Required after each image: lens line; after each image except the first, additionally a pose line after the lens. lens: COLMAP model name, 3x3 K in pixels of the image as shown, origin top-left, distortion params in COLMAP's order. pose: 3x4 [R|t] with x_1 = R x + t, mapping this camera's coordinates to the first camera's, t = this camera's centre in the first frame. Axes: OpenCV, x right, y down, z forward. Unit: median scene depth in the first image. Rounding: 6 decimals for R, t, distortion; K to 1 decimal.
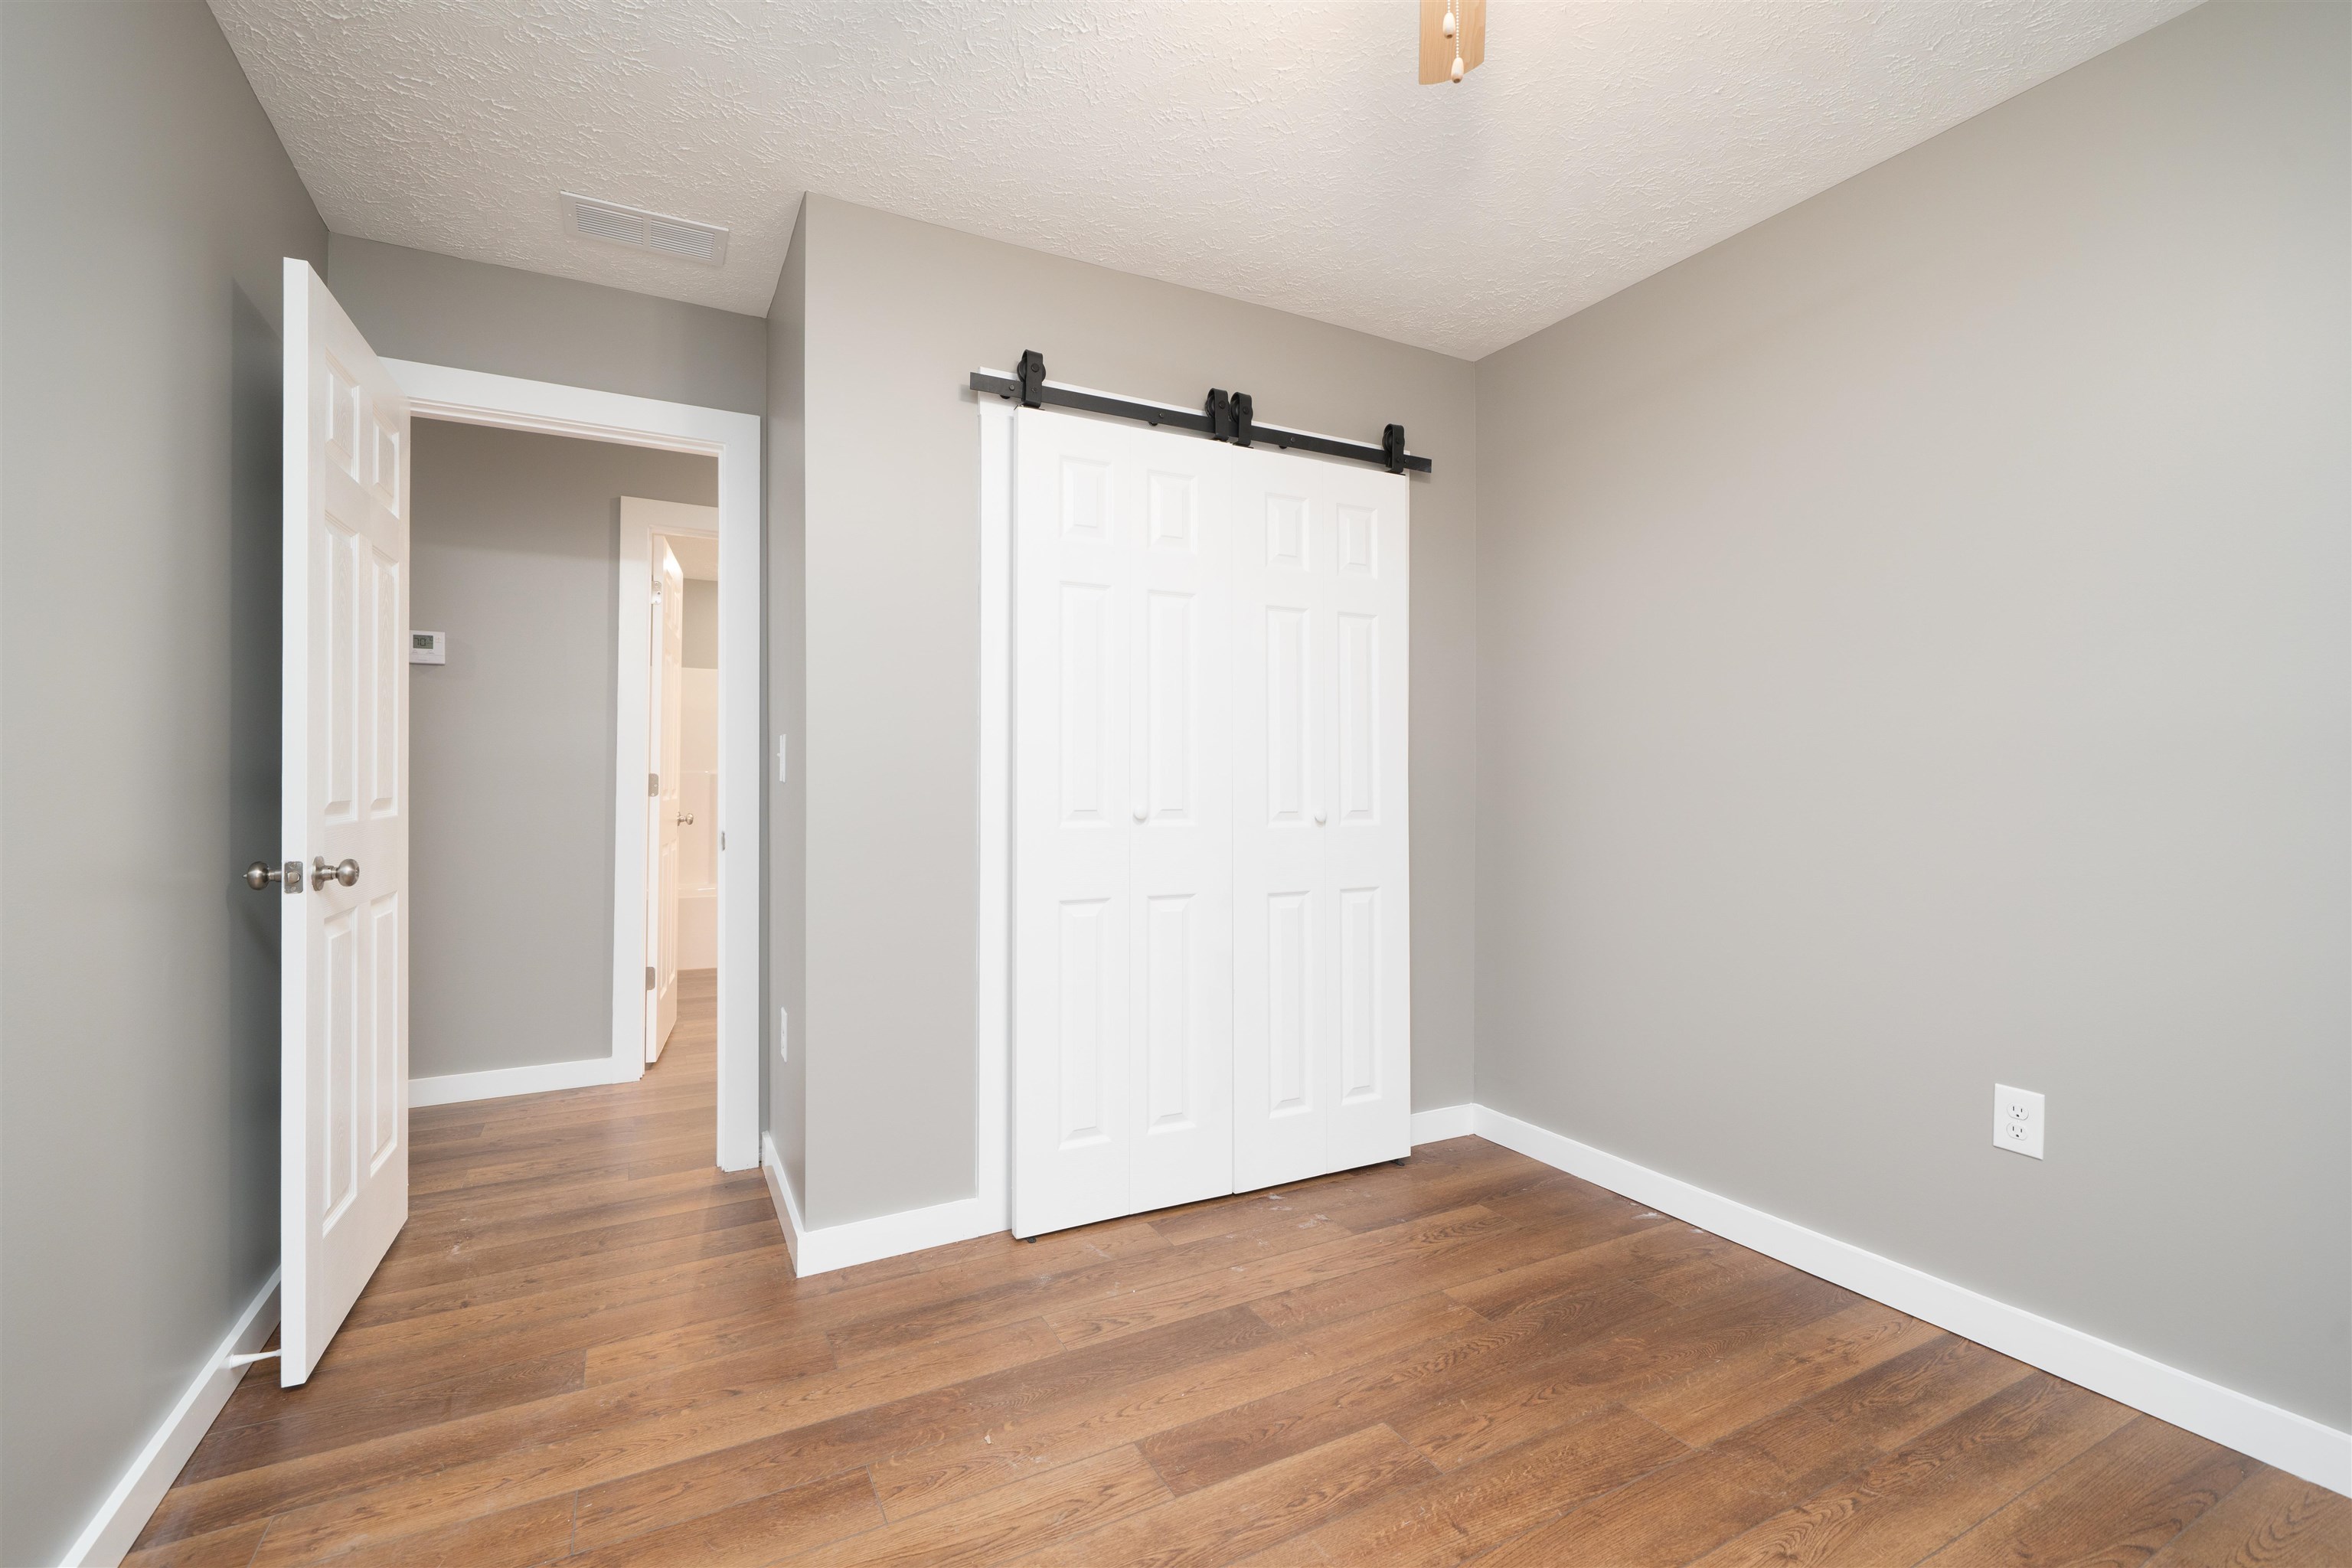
lens RADIAL K [[1053.7, 0, 1127.2], [0, 1053.7, 770.7], [0, 0, 1]] dist [0.000569, -0.000014]
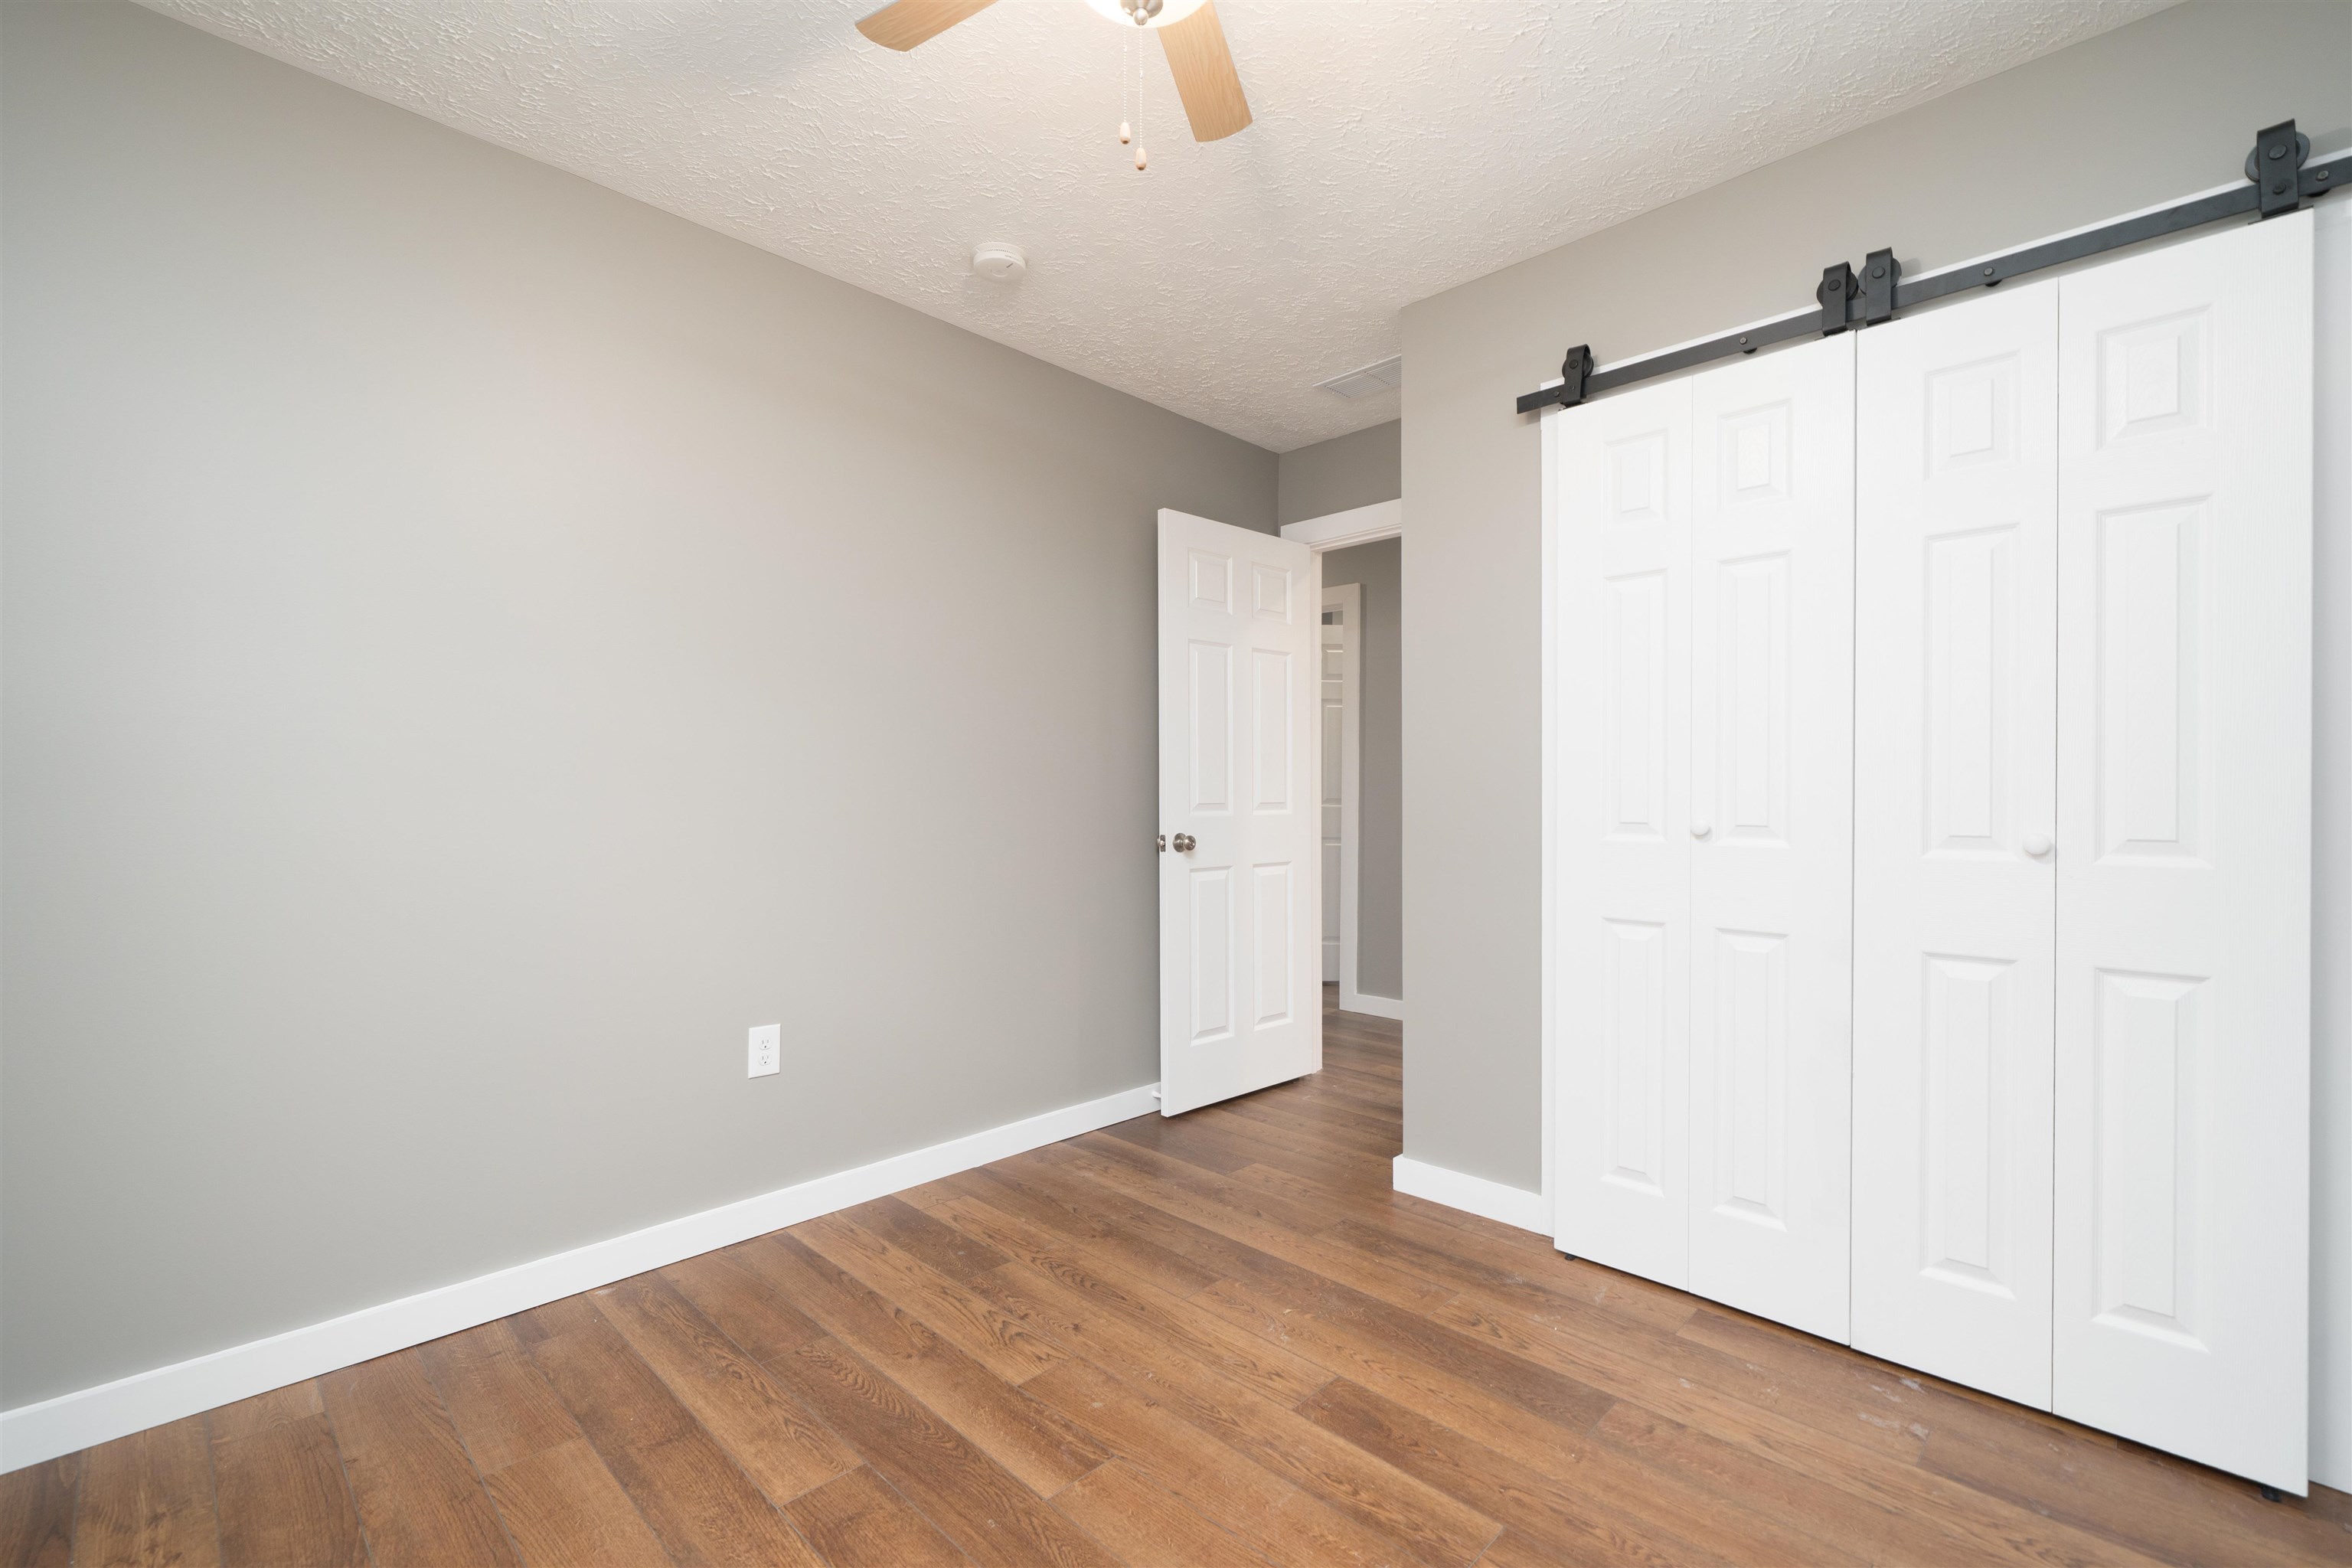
lens RADIAL K [[1041.2, 0, 1167.4], [0, 1041.2, 799.2], [0, 0, 1]] dist [-0.000154, 0.000266]
pose [[0.283534, 0.005050, -0.958949, 0.875135], [0.007303, 0.999946, 0.007425, 0.009445], [0.958934, -0.009109, 0.283482, 0.441472]]
